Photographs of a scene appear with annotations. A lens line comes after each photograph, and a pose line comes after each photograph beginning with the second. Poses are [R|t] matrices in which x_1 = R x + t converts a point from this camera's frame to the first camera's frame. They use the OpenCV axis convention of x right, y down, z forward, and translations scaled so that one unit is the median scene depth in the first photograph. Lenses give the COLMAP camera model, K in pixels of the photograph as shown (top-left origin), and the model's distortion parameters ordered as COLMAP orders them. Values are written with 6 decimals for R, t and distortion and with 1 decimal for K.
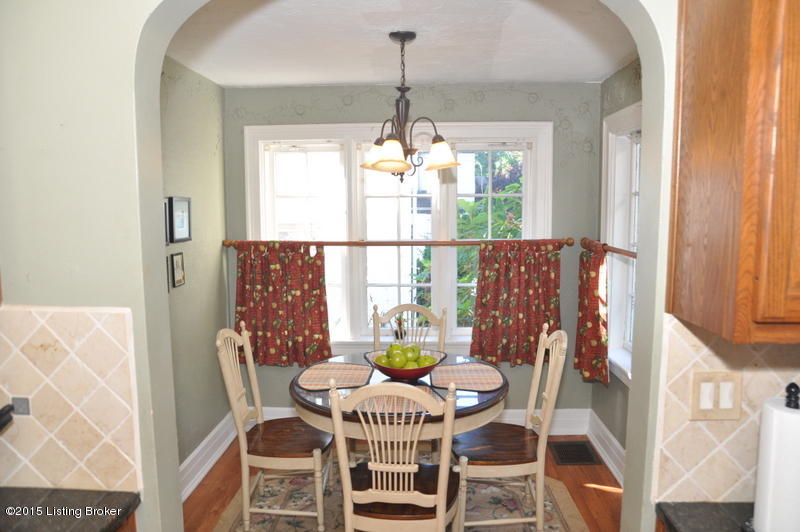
lens RADIAL K [[593.7, 0, 415.6], [0, 593.7, 274.4], [0, 0, 1]] dist [-0.120333, 0.092665]
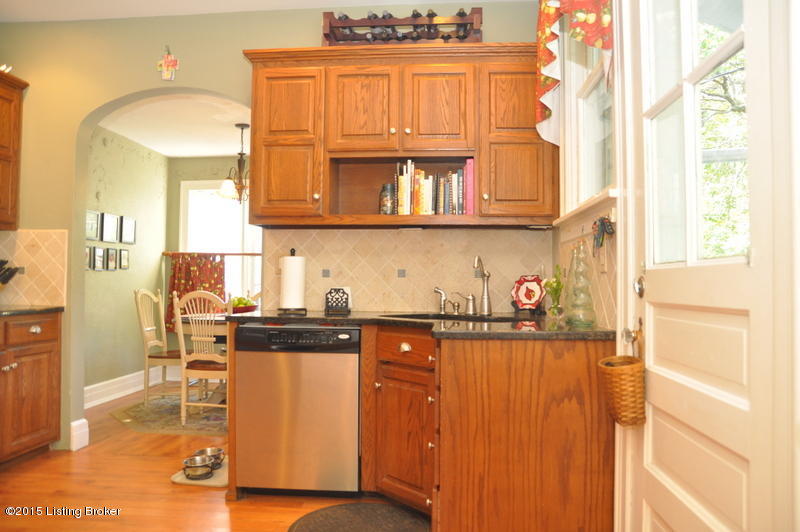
lens RADIAL K [[593.7, 0, 407.9], [0, 593.7, 272.5], [0, 0, 1]] dist [-0.120333, 0.092665]
pose [[0.998728, 0.007358, -0.049889, 0.484683], [-0.014358, 0.989844, -0.141432, 0.248793], [0.048342, 0.141969, 0.988690, -0.600926]]
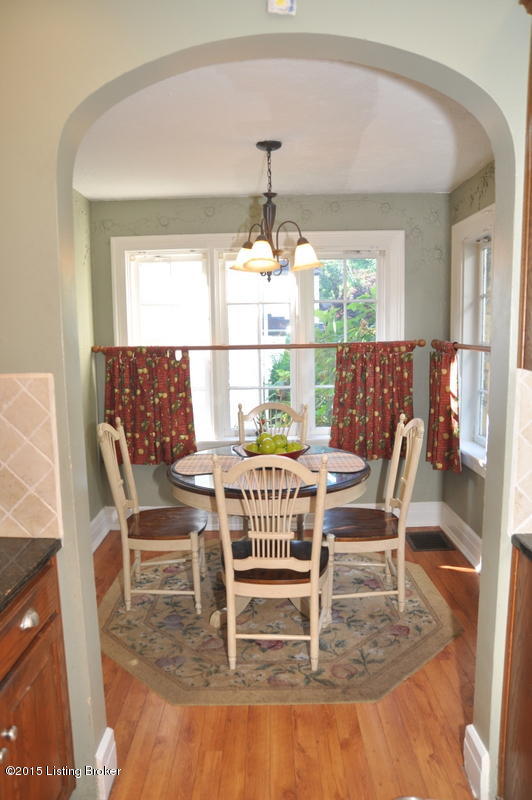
lens RADIAL K [[593.7, 0, 272.7], [0, 593.7, 408.4], [0, 0, 1]] dist [-0.120333, 0.092665]
pose [[0.999635, -0.015409, 0.022185, -0.037353], [0.015081, 0.999776, 0.014869, 0.049868], [-0.022409, -0.014529, 0.999643, -0.066587]]
